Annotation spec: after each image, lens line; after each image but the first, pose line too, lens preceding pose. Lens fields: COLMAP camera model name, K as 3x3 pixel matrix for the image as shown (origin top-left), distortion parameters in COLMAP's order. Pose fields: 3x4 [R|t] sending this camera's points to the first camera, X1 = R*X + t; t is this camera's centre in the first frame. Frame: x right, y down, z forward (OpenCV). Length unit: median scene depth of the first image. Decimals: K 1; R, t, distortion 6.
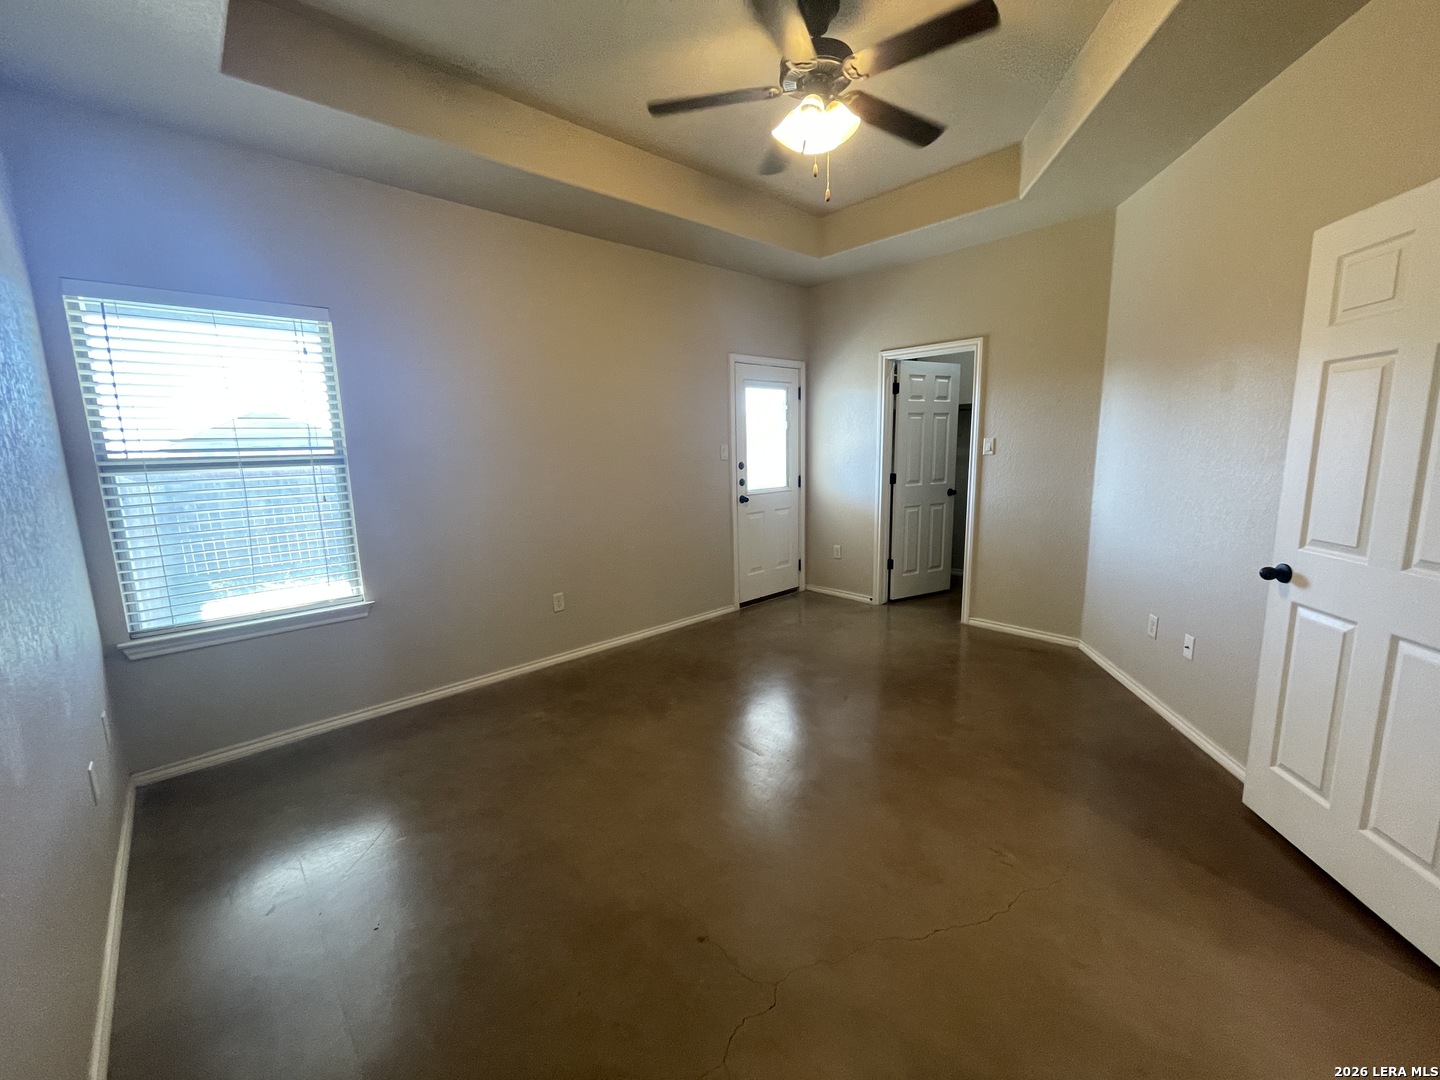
lens RADIAL K [[582.2, 0, 717.6], [0, 582.2, 539.3], [0, 0, 1]] dist [-0.001265, 0.000108]
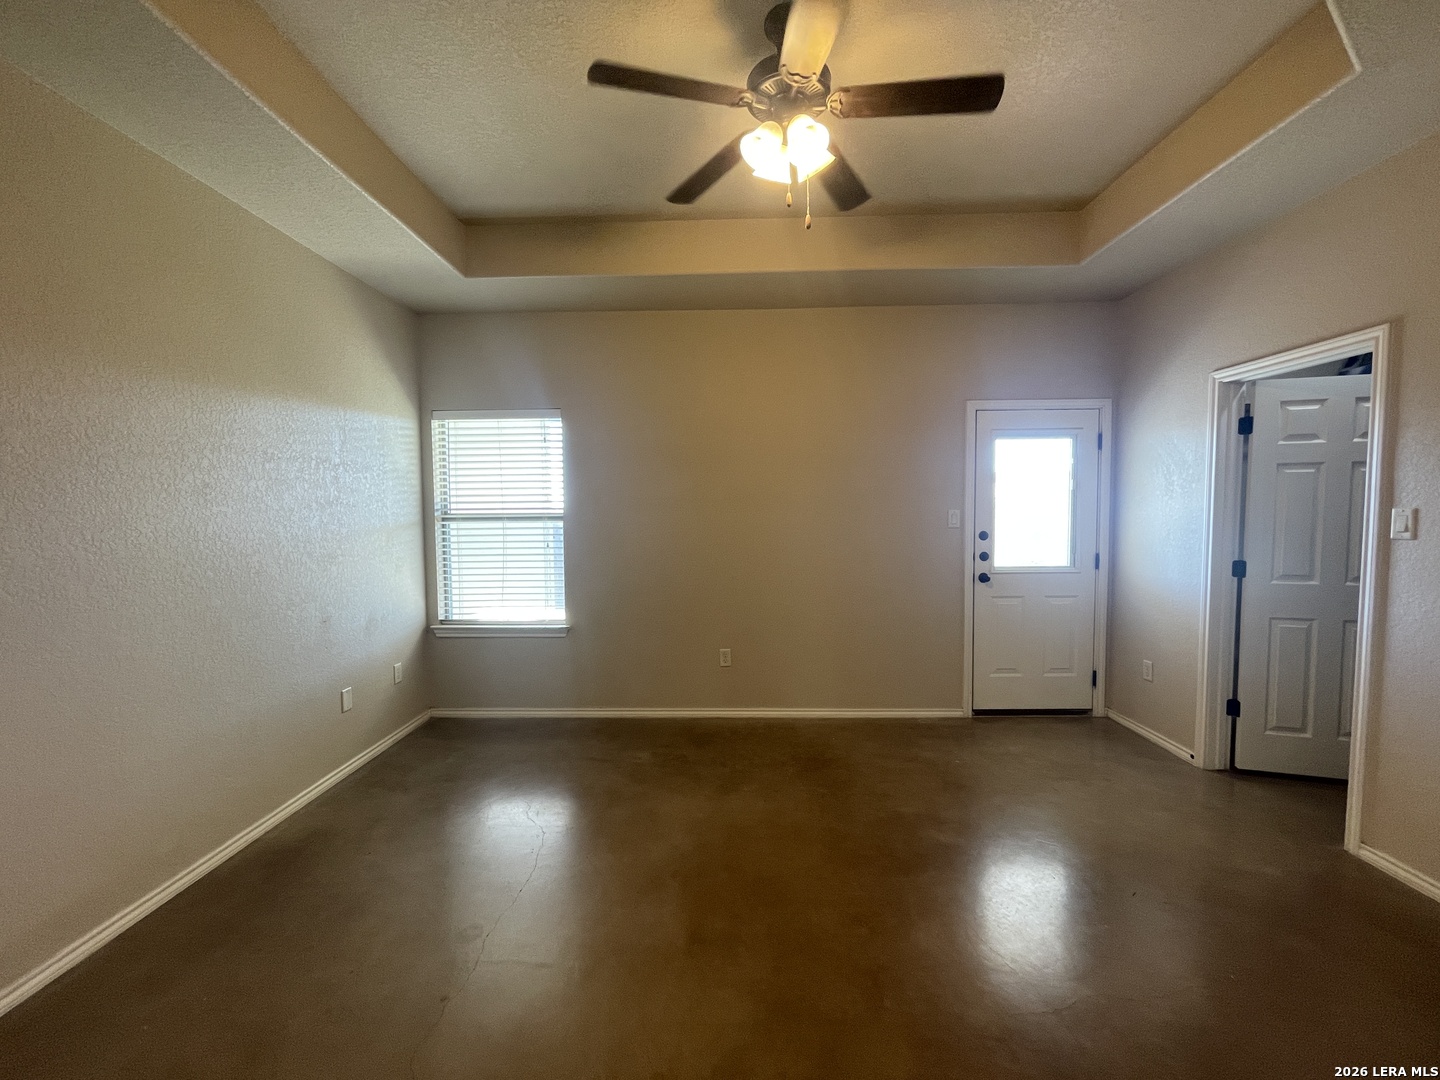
lens RADIAL K [[575.8, 0, 697.4], [0, 575.8, 534.7], [0, 0, 1]] dist [-0.003561, -0.000454]
pose [[0.714056, 0.048280, -0.698422, 0.320592], [-0.120250, 0.991251, -0.054419, -0.038402], [0.689684, 0.122844, 0.713614, 0.167963]]
